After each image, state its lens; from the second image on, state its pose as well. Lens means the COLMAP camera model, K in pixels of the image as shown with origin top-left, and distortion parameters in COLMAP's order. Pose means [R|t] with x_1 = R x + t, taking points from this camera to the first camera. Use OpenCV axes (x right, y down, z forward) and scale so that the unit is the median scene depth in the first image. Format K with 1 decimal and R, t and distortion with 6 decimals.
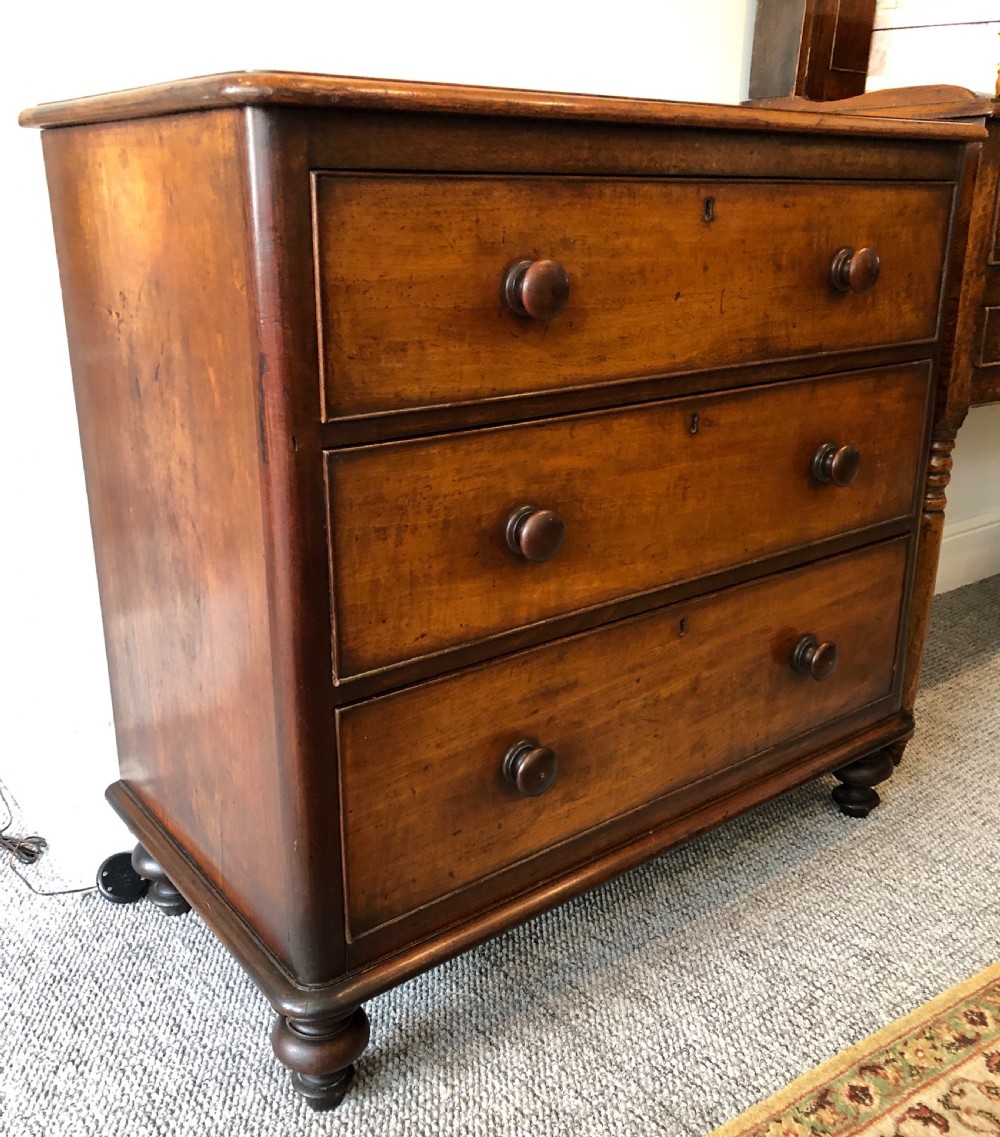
lens RADIAL K [[1094.4, 0, 505.5], [0, 1094.4, 564.1], [0, 0, 1]] dist [0.055457, 0.000000]
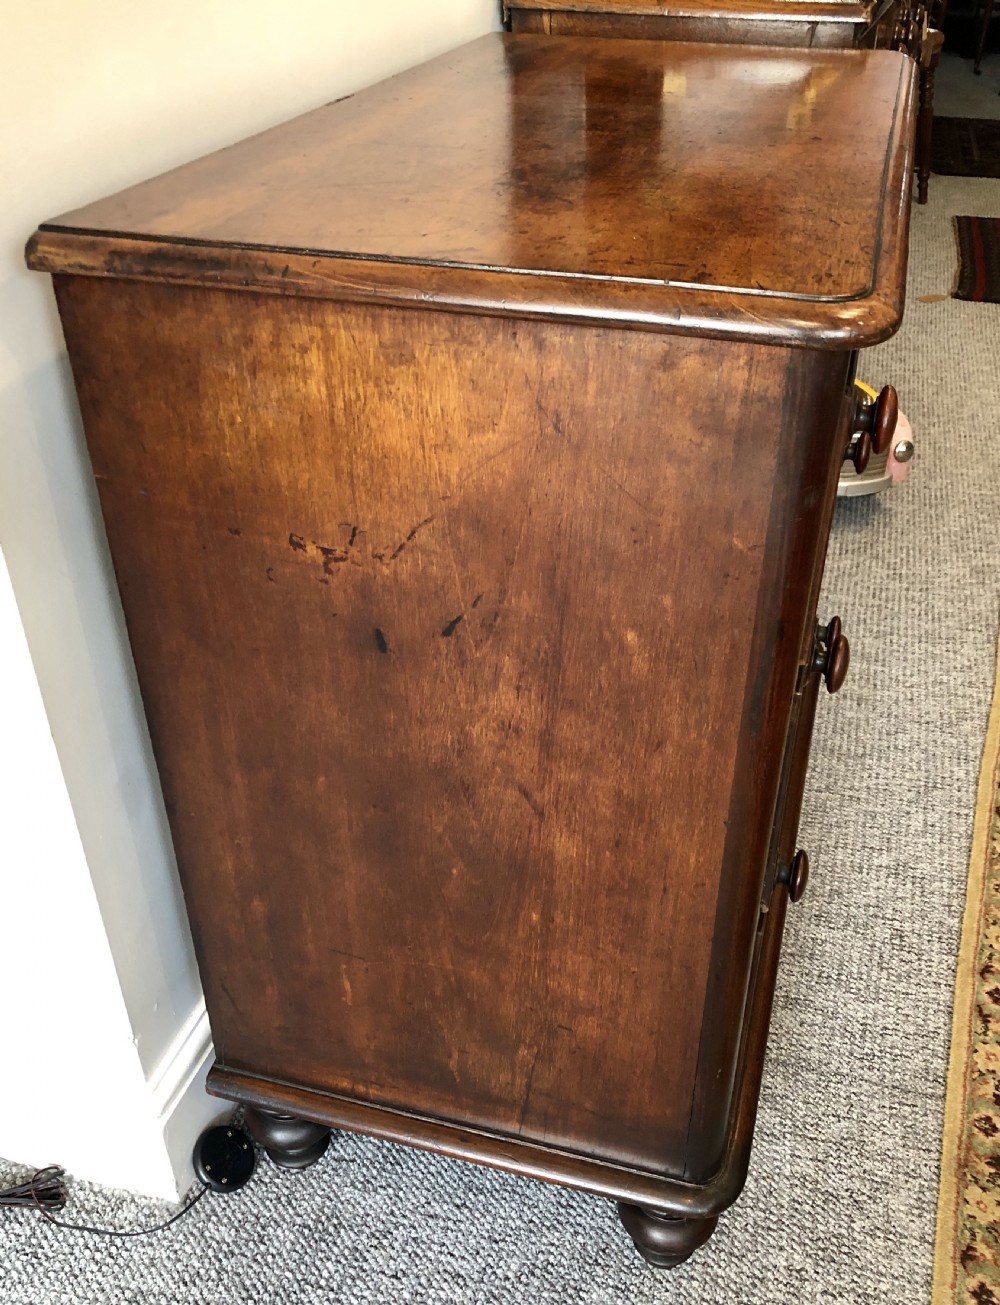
lens RADIAL K [[1237.6, 0, 538.6], [0, 1237.6, 675.9], [0, 0, 1]] dist [0.040563, 0.000000]
pose [[0.797916, -0.330075, 0.504361, -0.622768], [0.177331, 0.928256, 0.326946, -0.360074], [-0.576093, -0.171436, 0.799203, 0.266515]]
